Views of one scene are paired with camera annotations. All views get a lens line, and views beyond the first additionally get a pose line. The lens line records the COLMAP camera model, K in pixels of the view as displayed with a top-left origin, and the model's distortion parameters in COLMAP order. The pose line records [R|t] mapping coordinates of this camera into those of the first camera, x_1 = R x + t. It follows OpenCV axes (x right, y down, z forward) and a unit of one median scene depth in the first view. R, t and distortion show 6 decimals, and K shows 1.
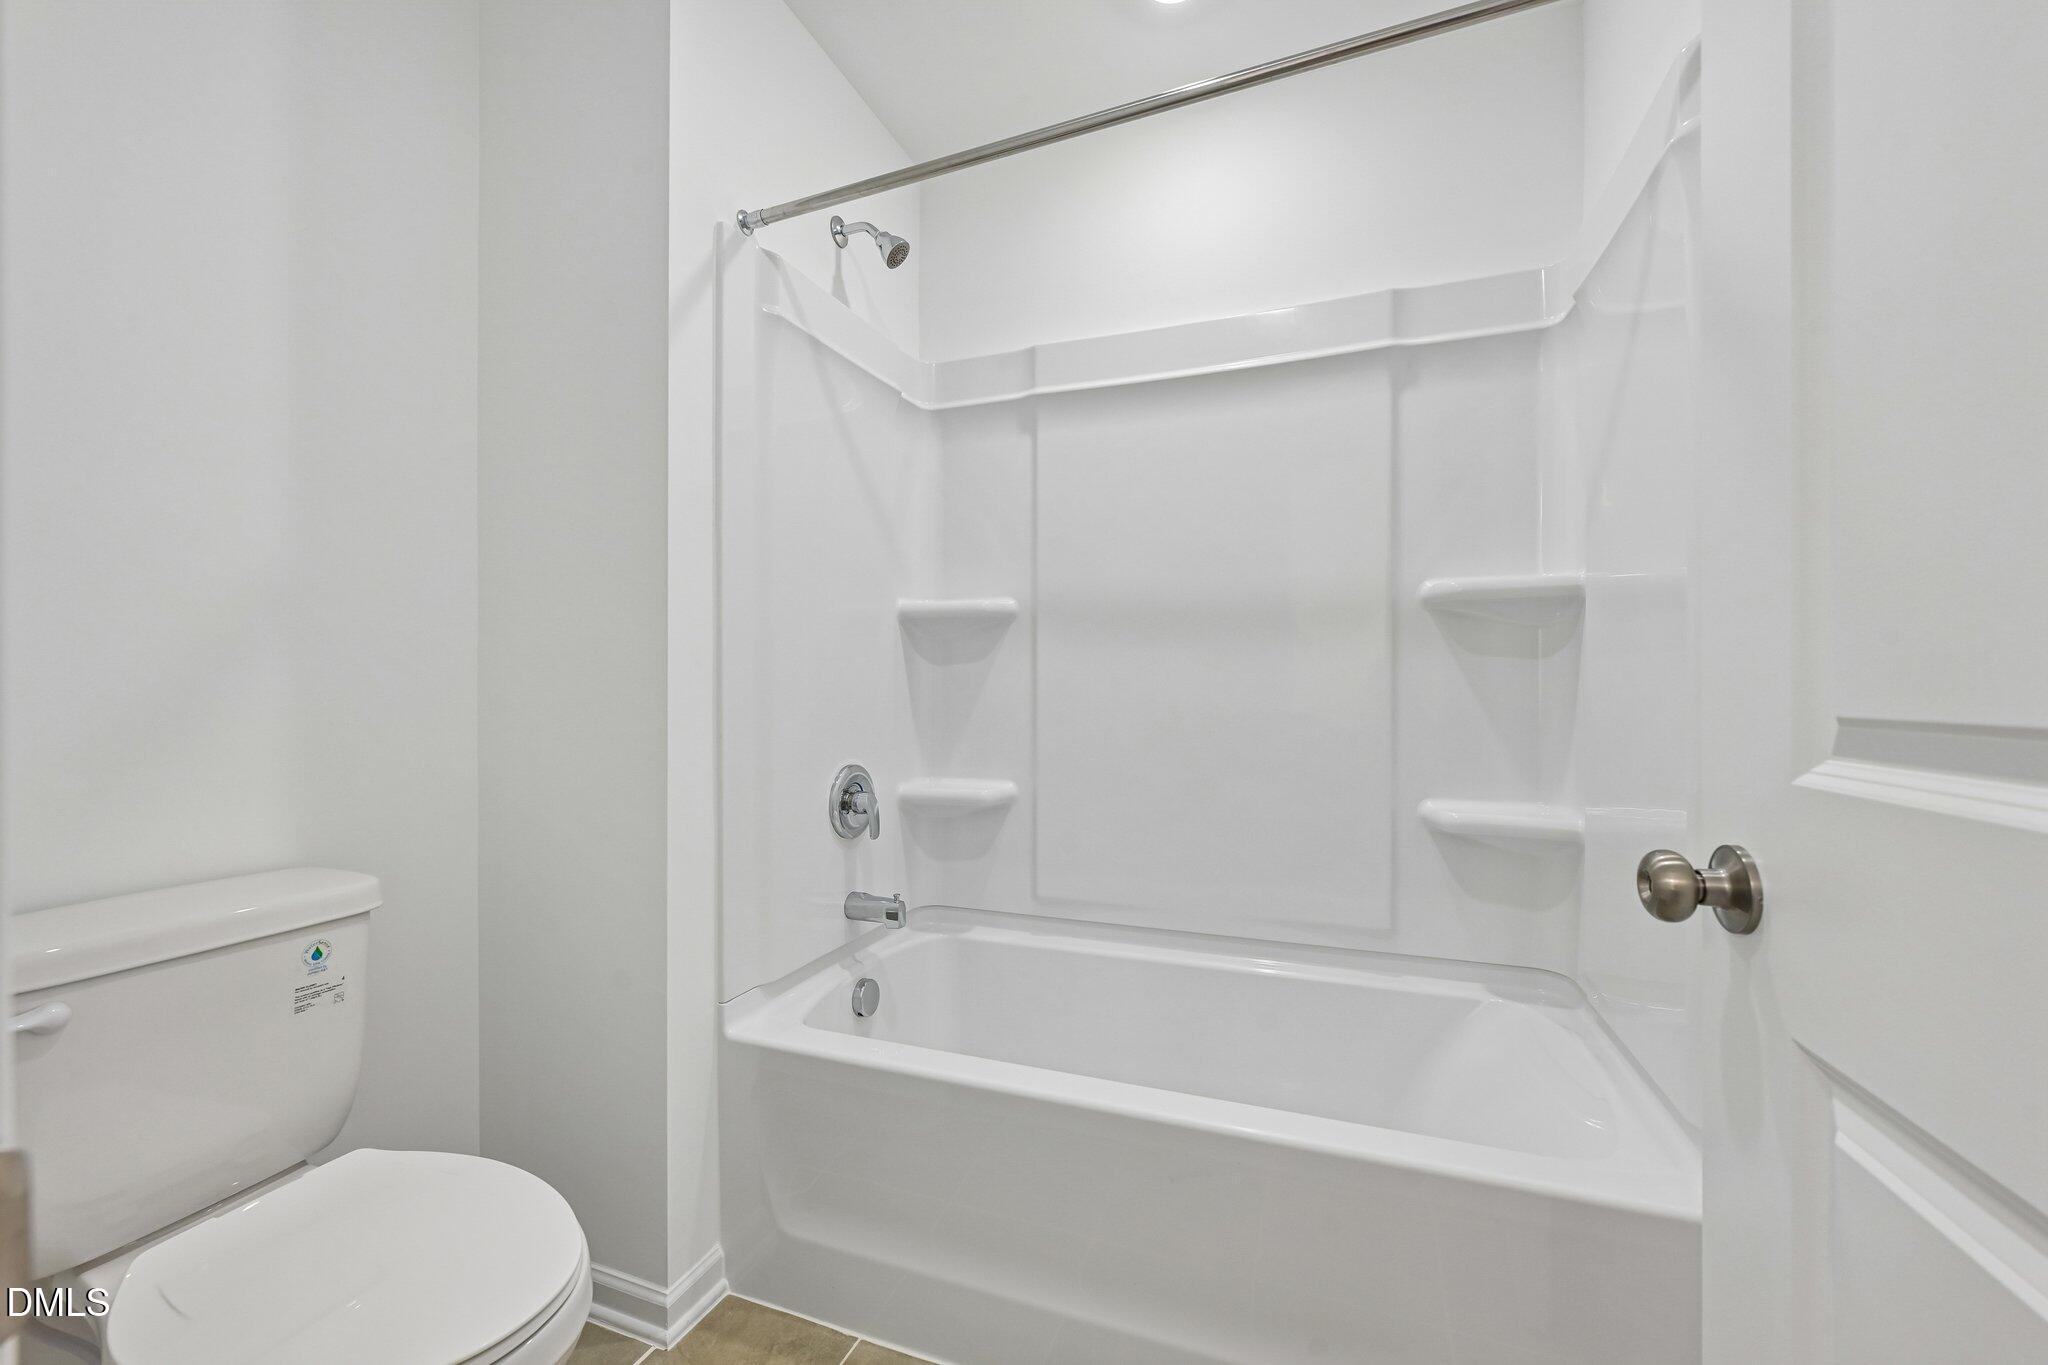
lens RADIAL K [[816.8, 0, 1027.9], [0, 816.8, 691.5], [0, 0, 1]] dist [0.008739, 0.000628]
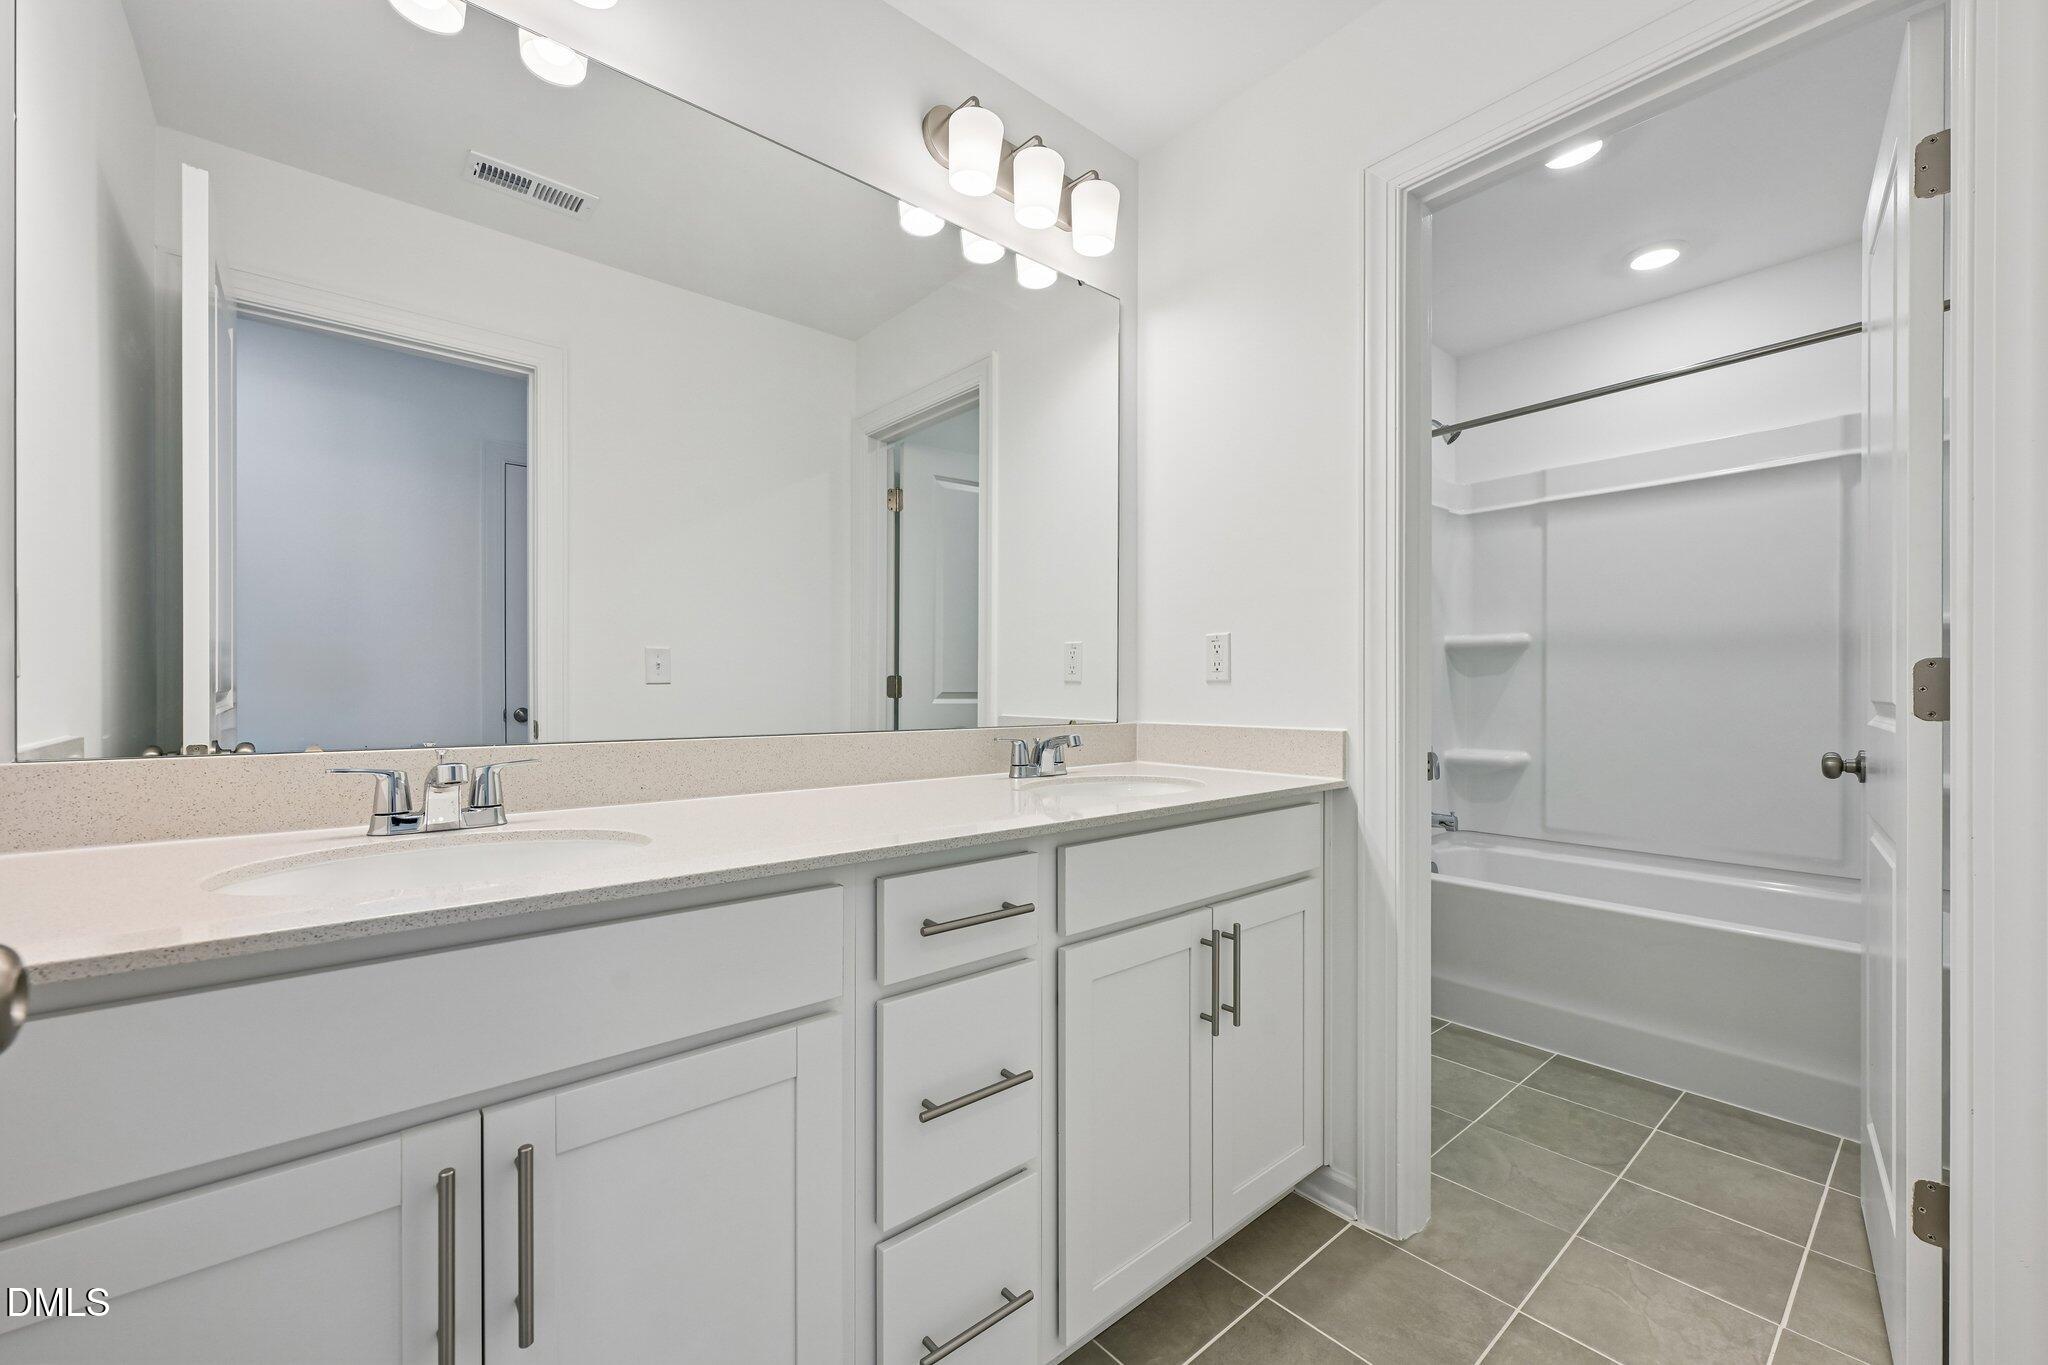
lens RADIAL K [[816.8, 0, 1035.2], [0, 816.8, 694.2], [0, 0, 1]] dist [0.008739, 0.000628]
pose [[0.858324, 0.004265, -0.513090, -0.021748], [-0.005804, 0.999982, -0.001396, 0.007153], [0.513075, 0.004176, 0.858334, -0.814811]]
